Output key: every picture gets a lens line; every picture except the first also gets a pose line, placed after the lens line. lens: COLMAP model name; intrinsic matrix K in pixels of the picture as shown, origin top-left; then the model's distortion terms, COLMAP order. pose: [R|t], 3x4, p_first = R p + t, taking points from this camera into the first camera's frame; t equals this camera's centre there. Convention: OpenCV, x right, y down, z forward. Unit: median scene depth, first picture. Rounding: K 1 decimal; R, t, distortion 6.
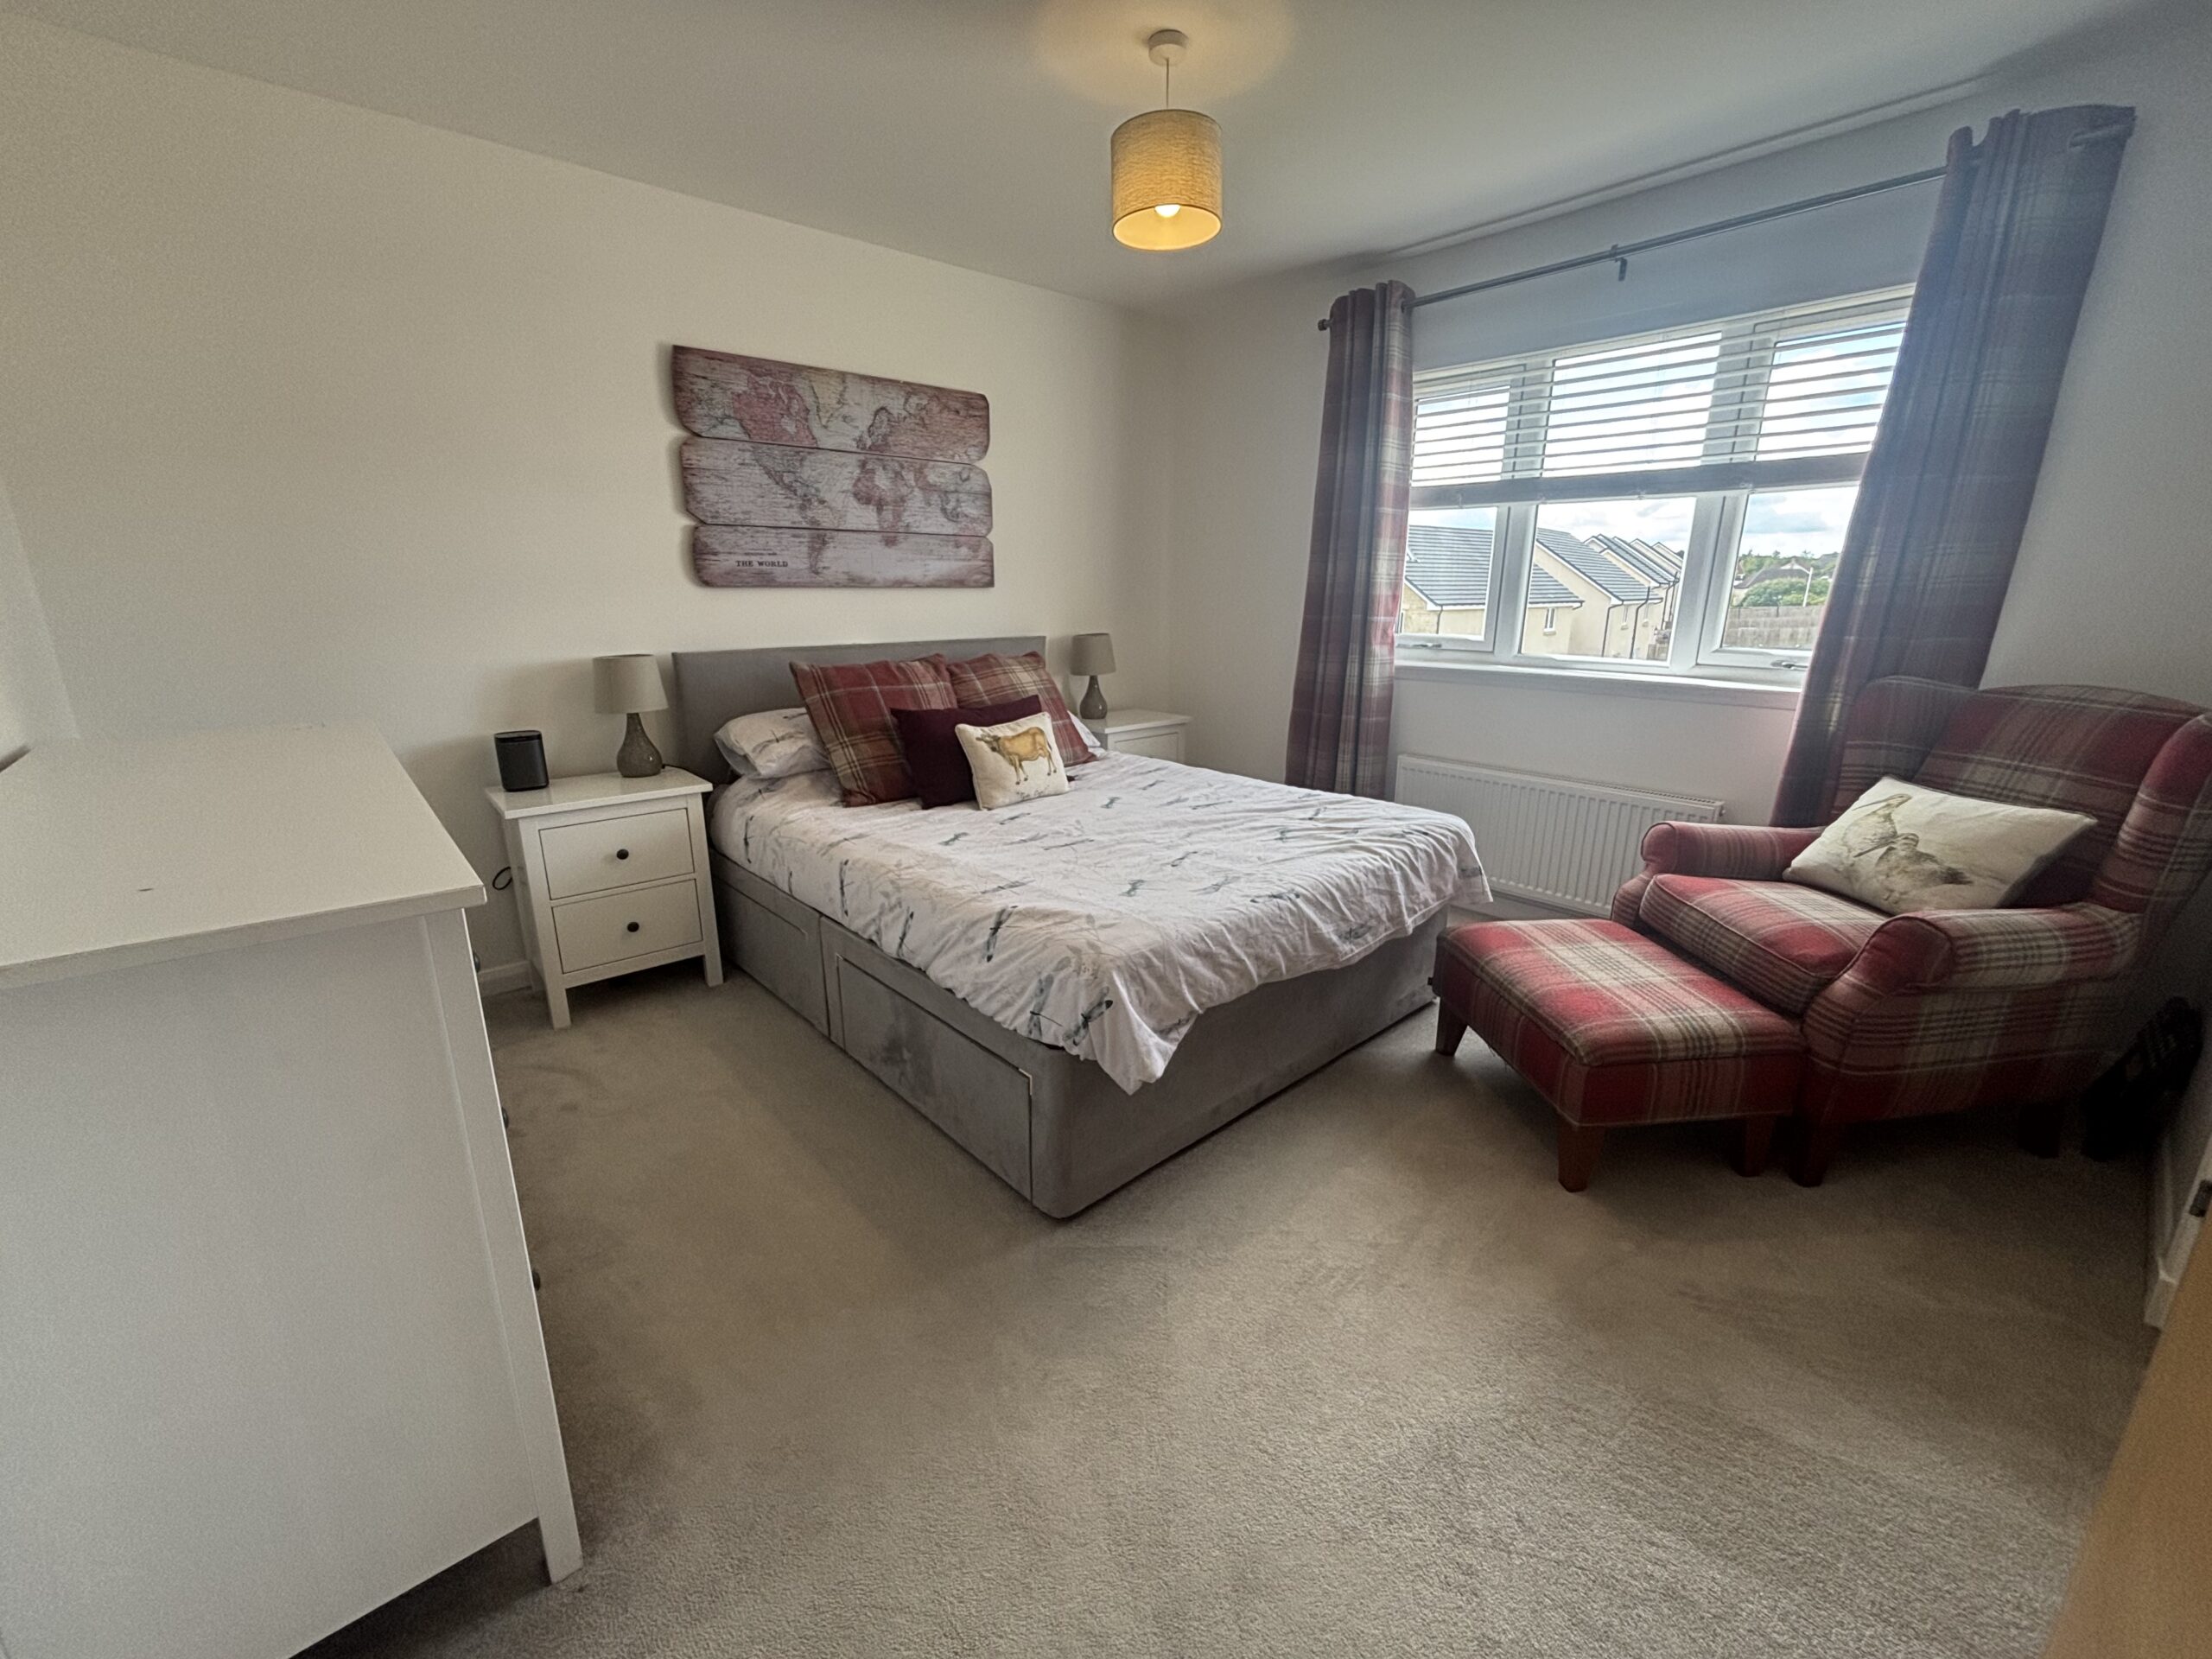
lens RADIAL K [[893.2, 0, 1102.6], [0, 893.2, 828.3], [0, 0, 1]] dist [0.013147, 0.000161]
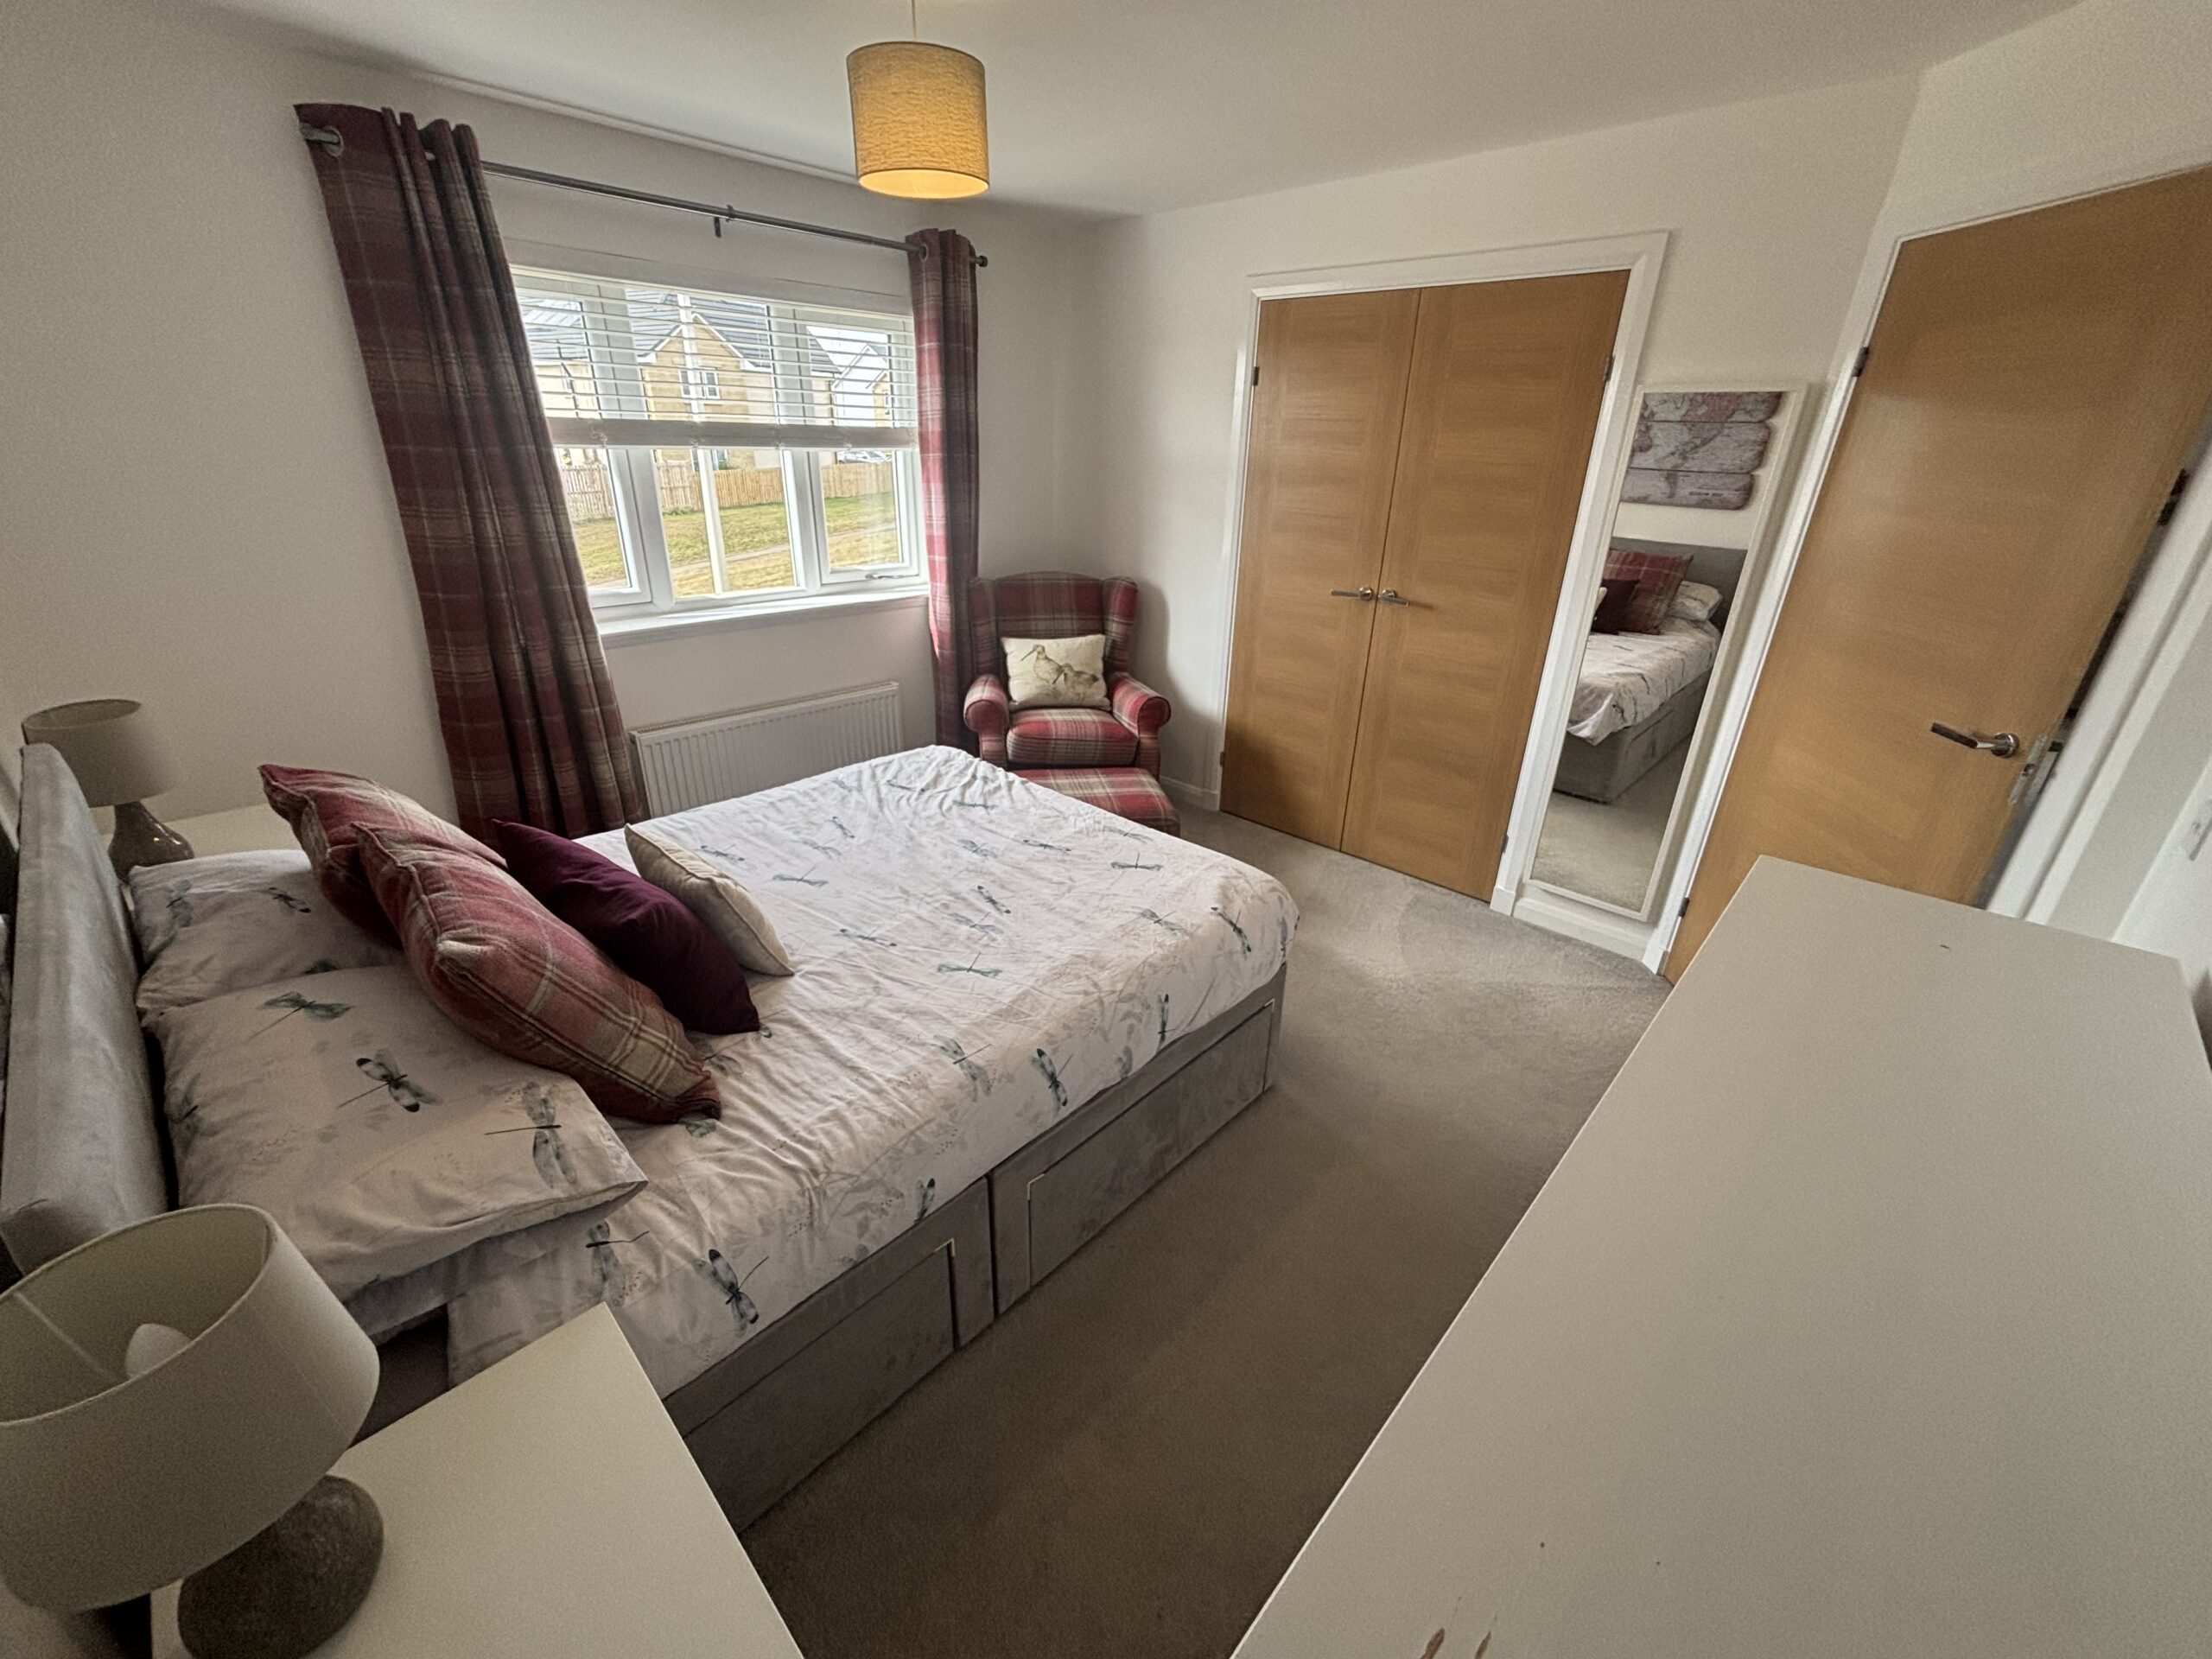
lens RADIAL K [[893.2, 0, 1117.4], [0, 893.2, 827.6], [0, 0, 1]] dist [0.013147, 0.000161]
pose [[-0.100008, -0.404307, 0.909139, -0.706451], [0.235406, 0.878164, 0.416427, -0.329940], [-0.966738, 0.255663, 0.007353, 0.713509]]
